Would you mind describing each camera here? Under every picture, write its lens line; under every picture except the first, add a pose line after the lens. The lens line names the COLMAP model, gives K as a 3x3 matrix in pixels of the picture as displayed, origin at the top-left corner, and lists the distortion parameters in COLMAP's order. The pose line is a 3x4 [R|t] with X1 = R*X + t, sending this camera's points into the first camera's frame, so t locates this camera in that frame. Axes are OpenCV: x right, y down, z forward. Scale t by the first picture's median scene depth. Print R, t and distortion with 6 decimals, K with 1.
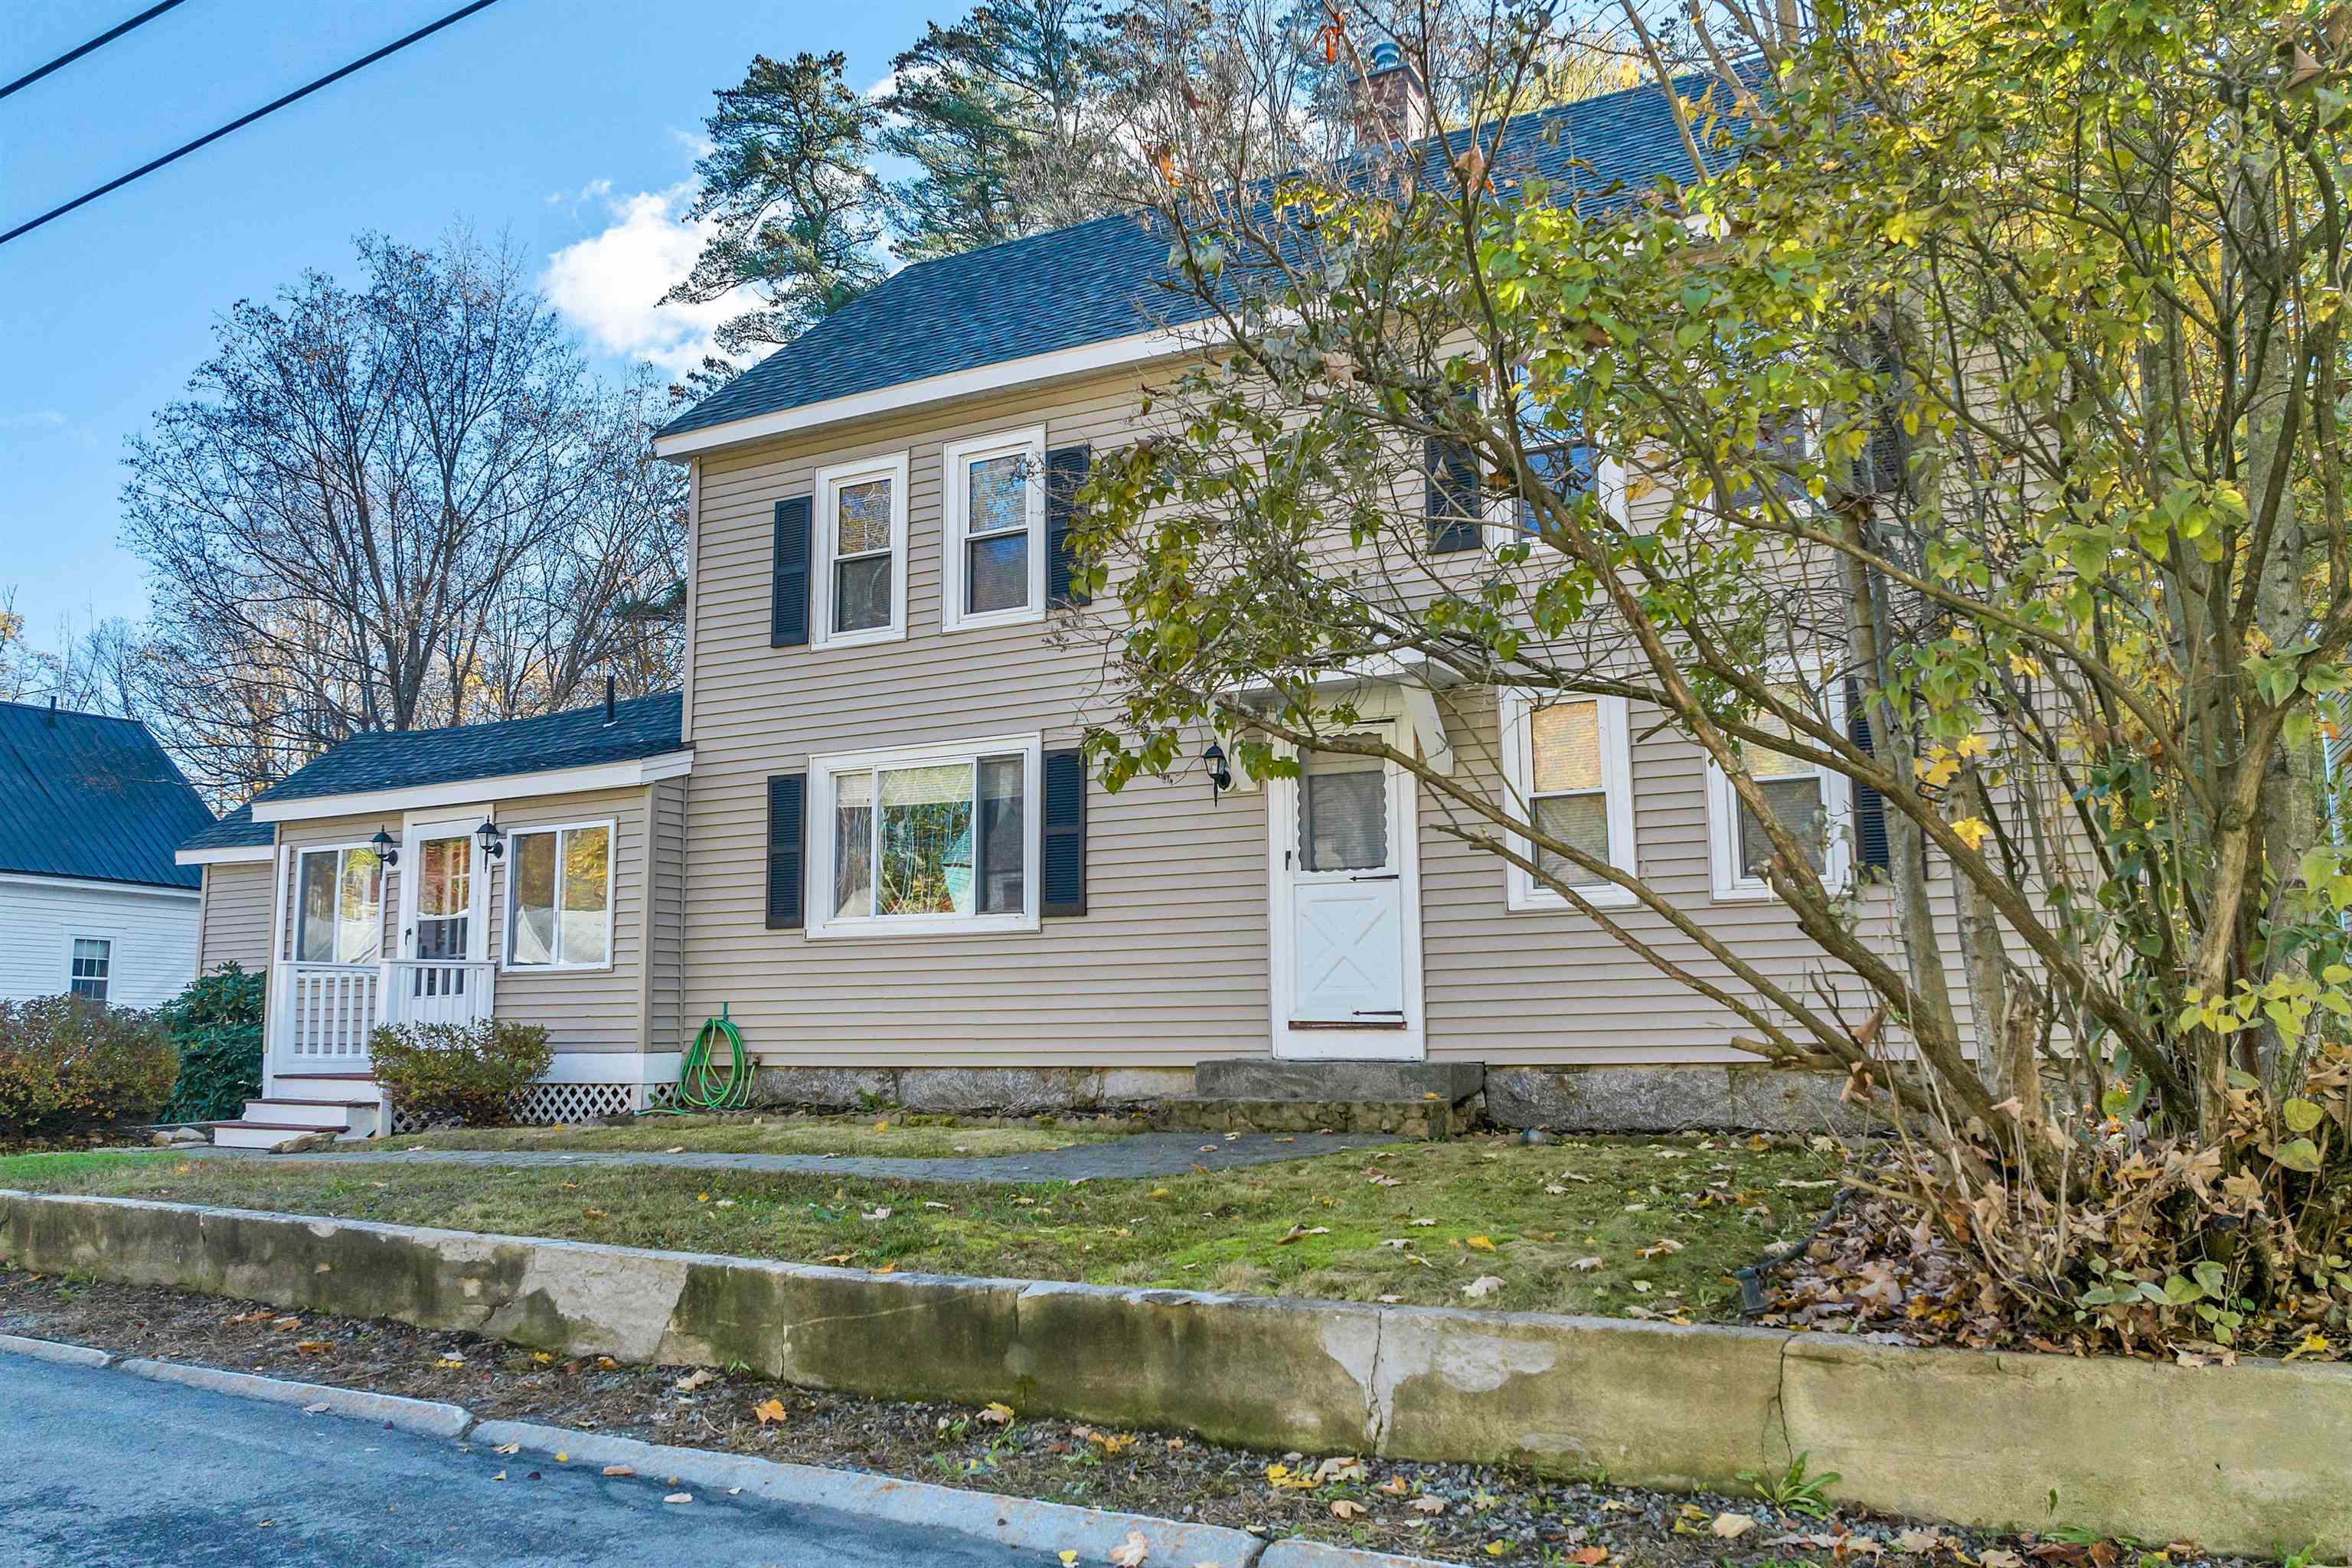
lens RADIAL K [[1609.0, 0, 1176.0], [0, 1609.0, 784.0], [0, 0, 1]] dist [-0.033806, 0.000436]
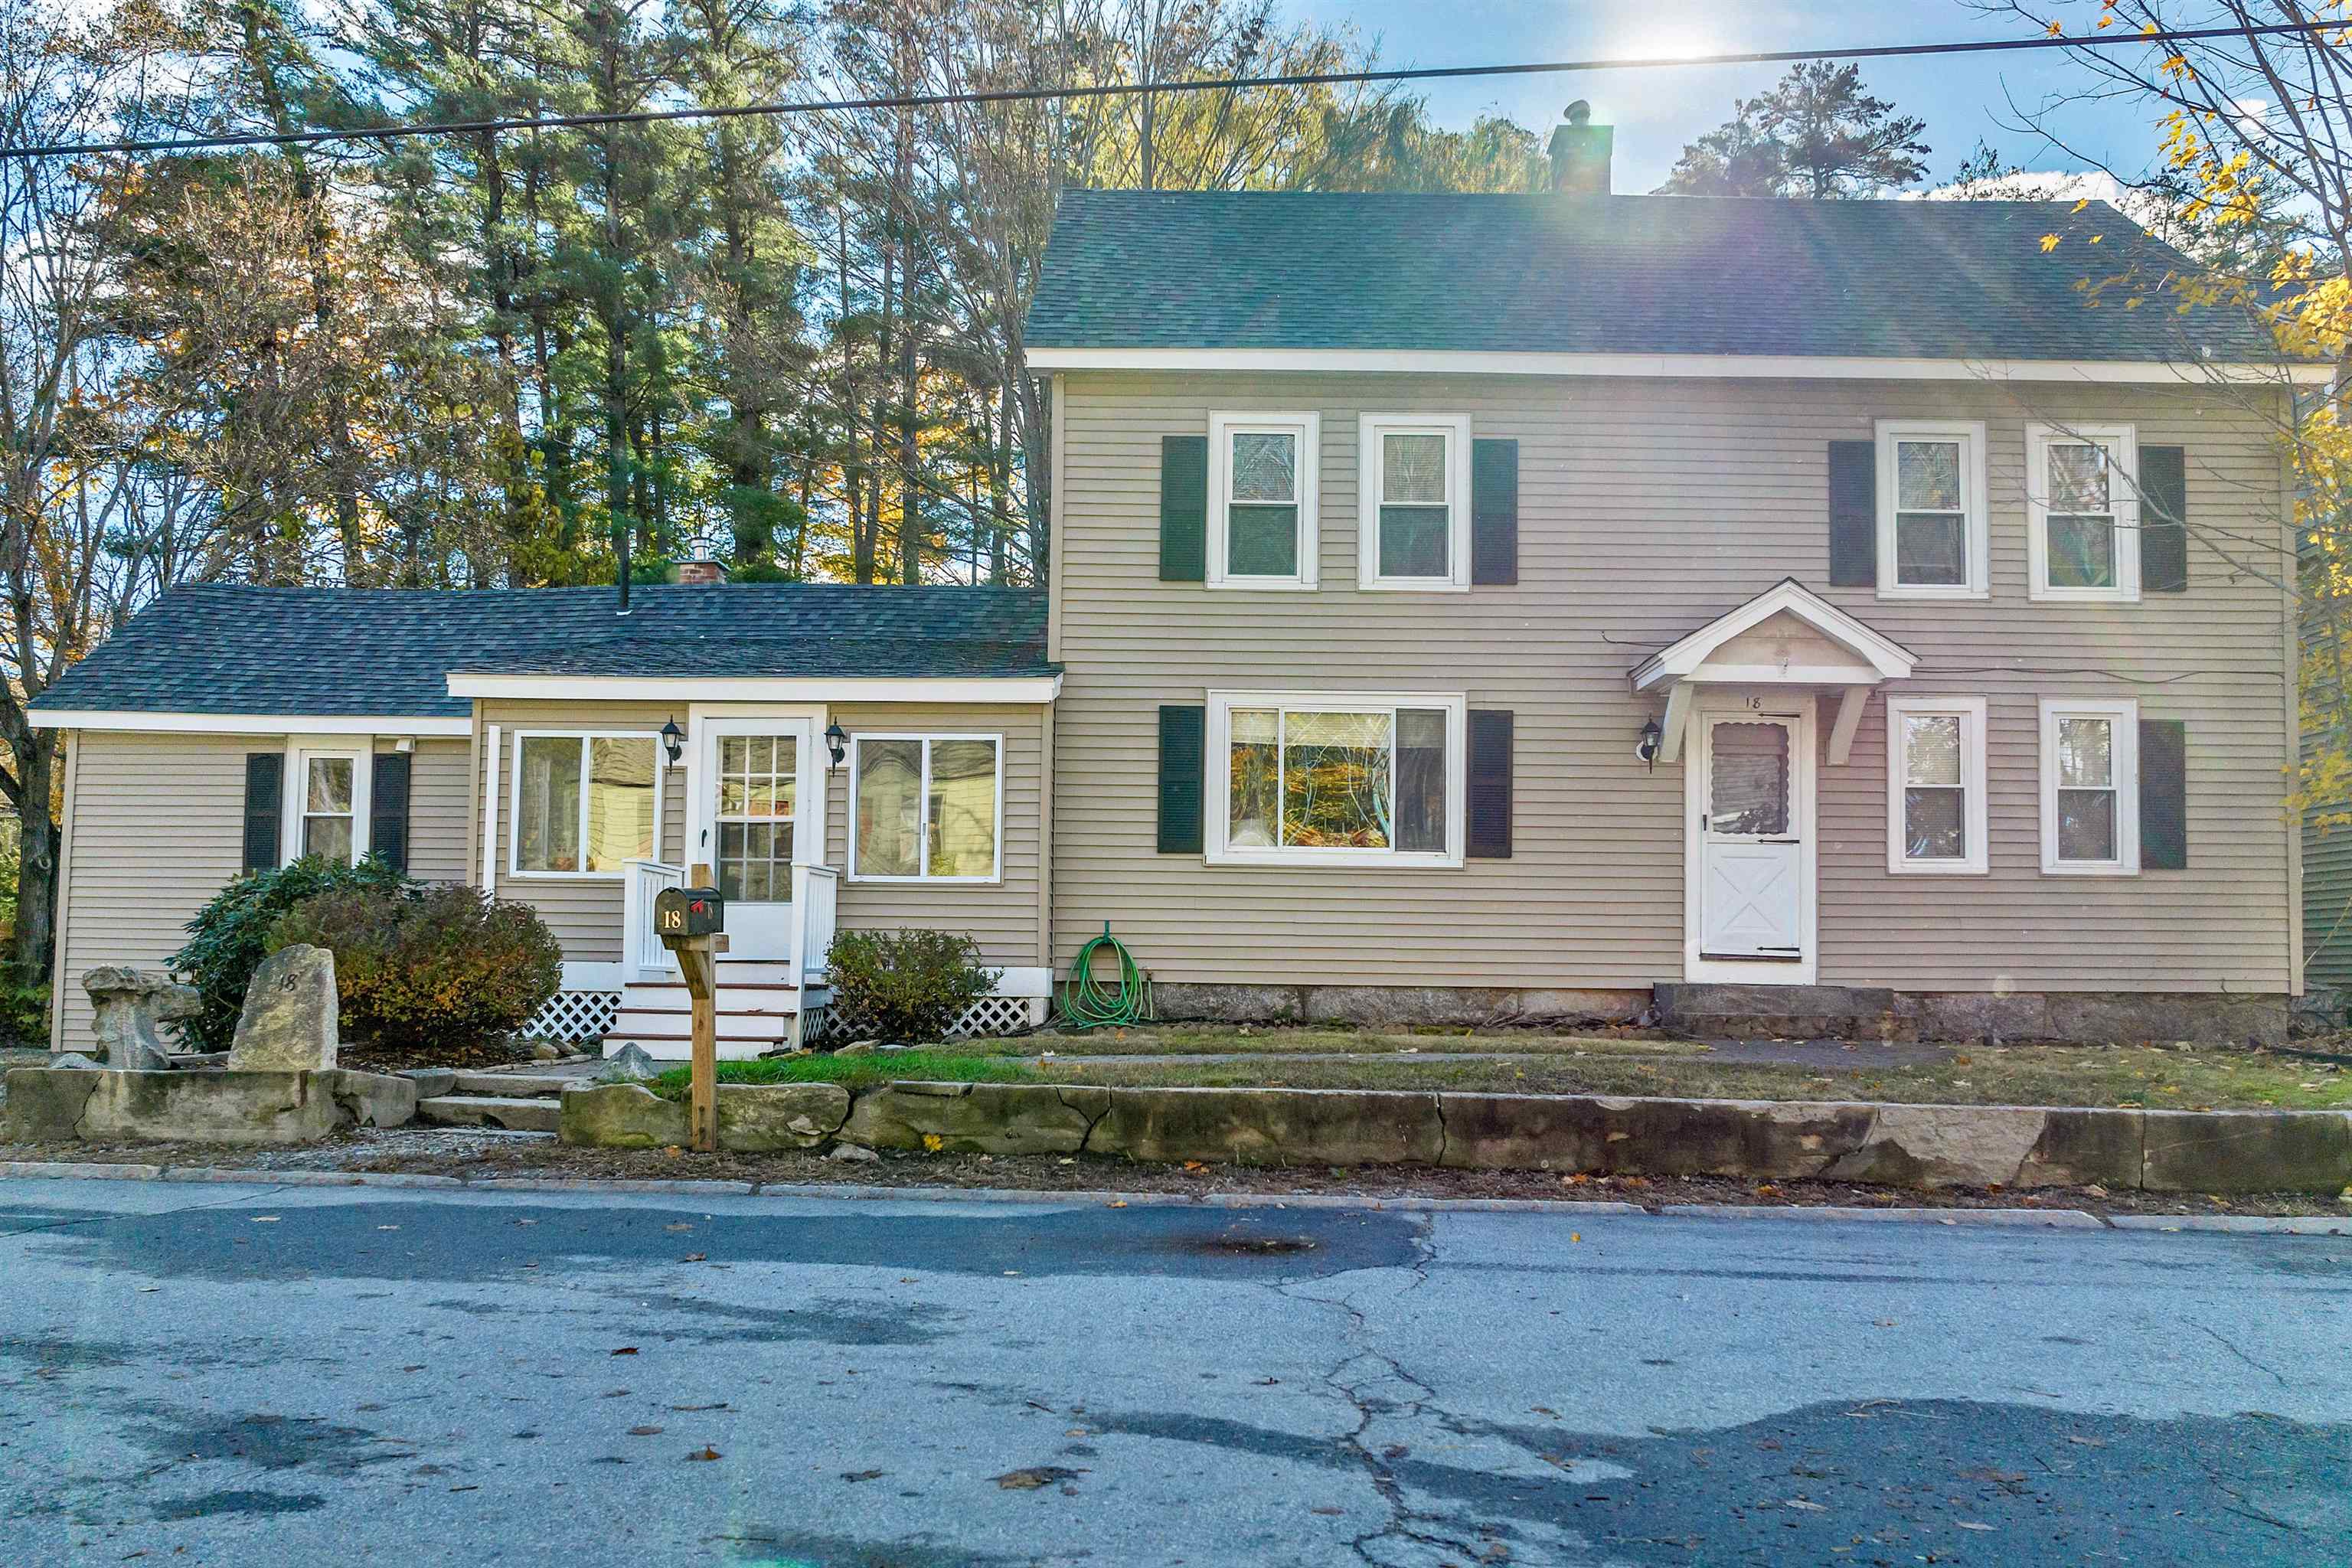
lens RADIAL K [[1627.3, 0, 1176.5], [0, 1627.3, 867.9], [0, 0, 1]] dist [-0.033747, -0.000817]
pose [[0.911458, 0.051444, 0.408164, -0.684558], [-0.085907, 0.994078, 0.066544, 0.029276], [-0.402324, -0.095716, 0.910480, 0.032254]]
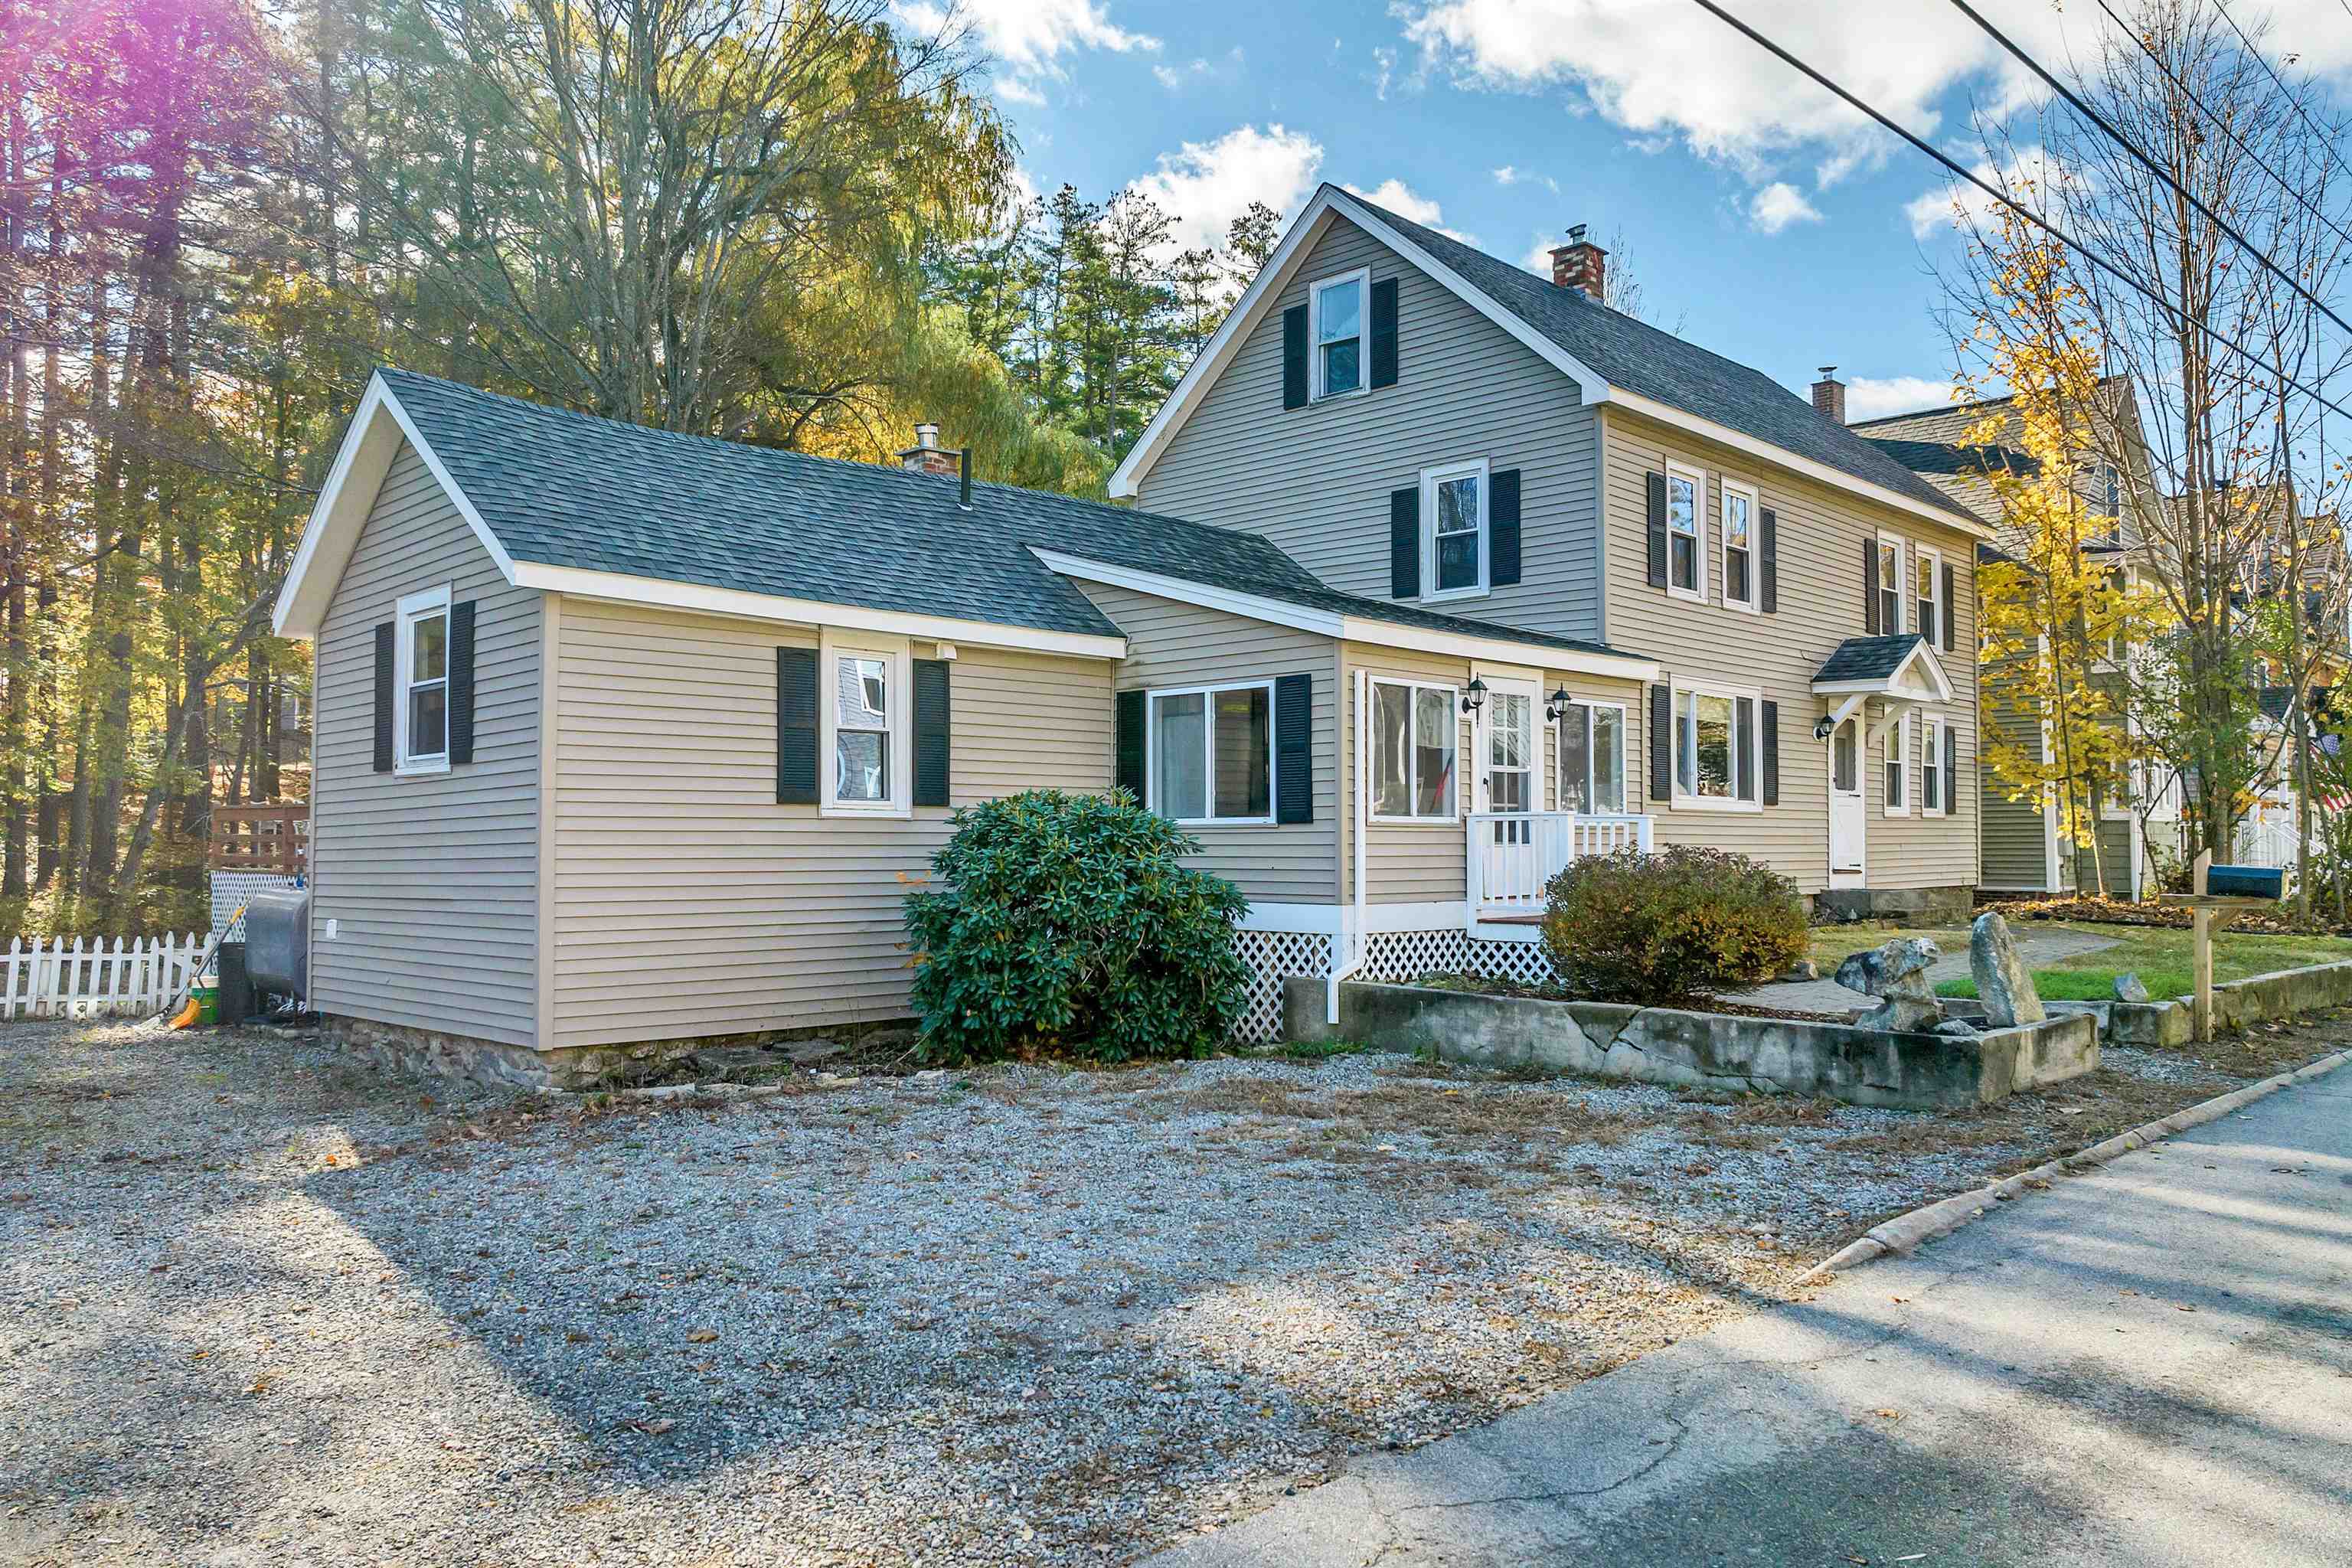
lens RADIAL K [[1627.3, 0, 1176.5], [0, 1627.3, 867.9], [0, 0, 1]] dist [-0.033747, -0.000817]
pose [[0.324511, -0.001557, 0.945881, -1.699404], [-0.142222, 0.988550, 0.050420, 0.136456], [-0.935129, -0.150887, 0.320574, 0.940895]]
